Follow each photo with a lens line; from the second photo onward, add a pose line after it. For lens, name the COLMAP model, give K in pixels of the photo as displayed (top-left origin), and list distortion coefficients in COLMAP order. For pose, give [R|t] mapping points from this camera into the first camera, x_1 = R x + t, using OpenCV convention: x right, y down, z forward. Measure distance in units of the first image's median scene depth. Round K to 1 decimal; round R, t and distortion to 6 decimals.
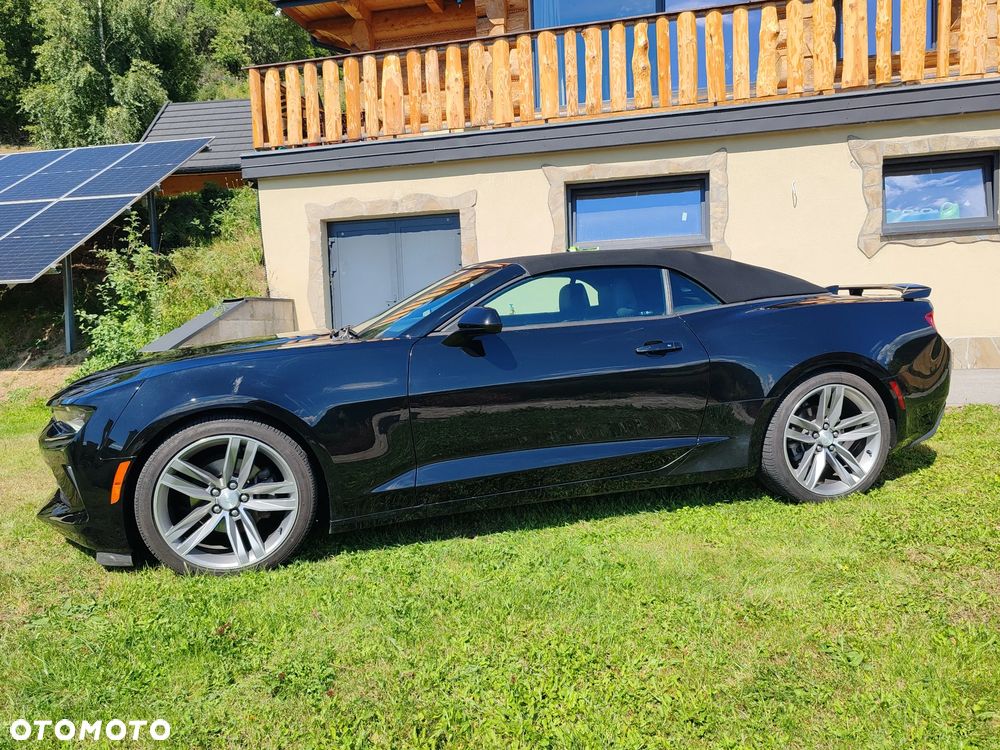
lens RADIAL K [[772.4, 0, 498.1], [0, 772.4, 370.3], [0, 0, 1]] dist [0.042487, -0.037898]
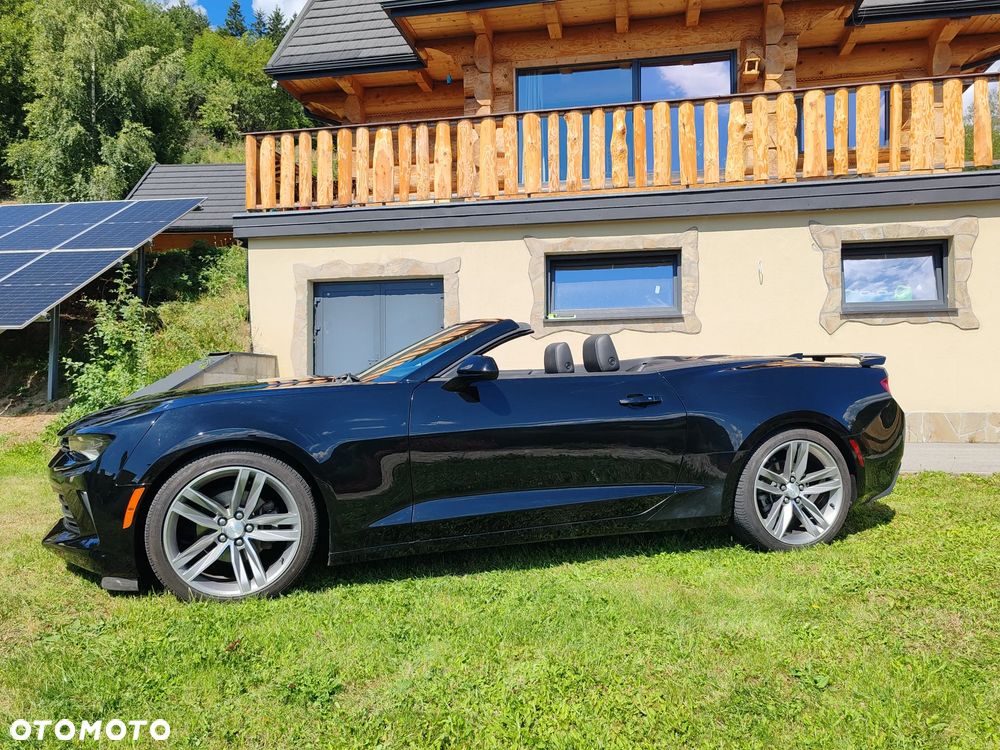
lens RADIAL K [[772.1, 0, 501.6], [0, 772.1, 373.3], [0, 0, 1]] dist [0.043766, -0.034795]
pose [[0.998562, 0.031840, 0.043123, -0.014224], [-0.027983, 0.995792, -0.087271, 0.014191], [-0.045720, 0.085939, 0.995251, -0.029193]]
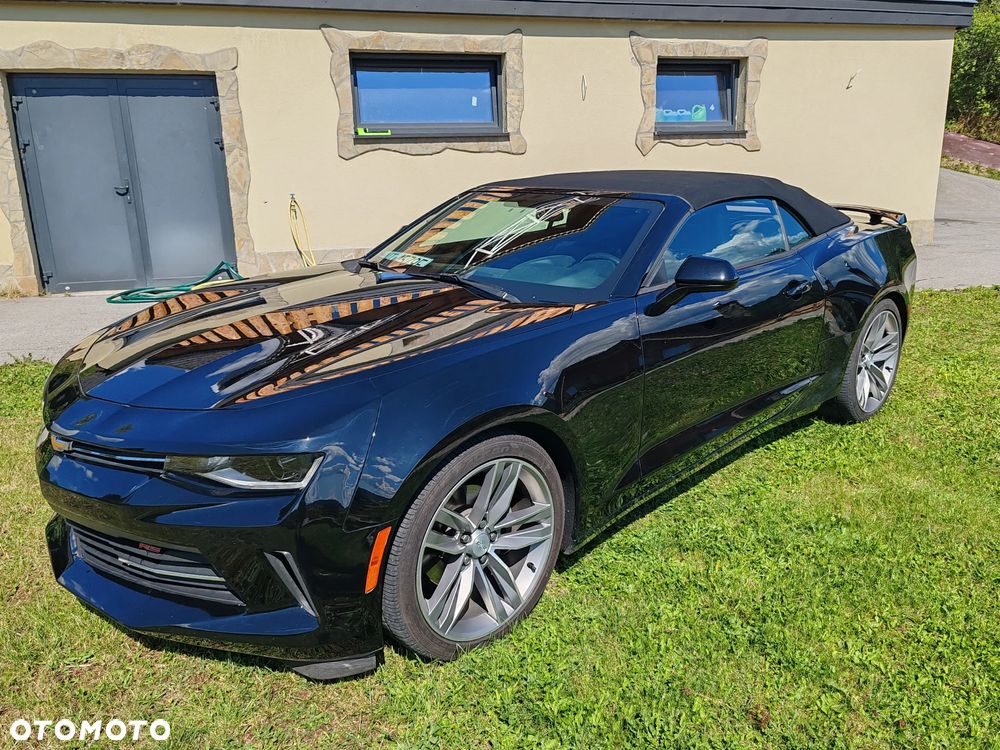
lens RADIAL K [[772.4, 0, 498.1], [0, 772.4, 370.3], [0, 0, 1]] dist [0.042487, -0.037898]
pose [[0.868270, -0.105569, 0.484730, -0.251086], [0.022704, 0.984528, 0.173751, -0.044839], [-0.495573, -0.139858, 0.857232, 0.150705]]
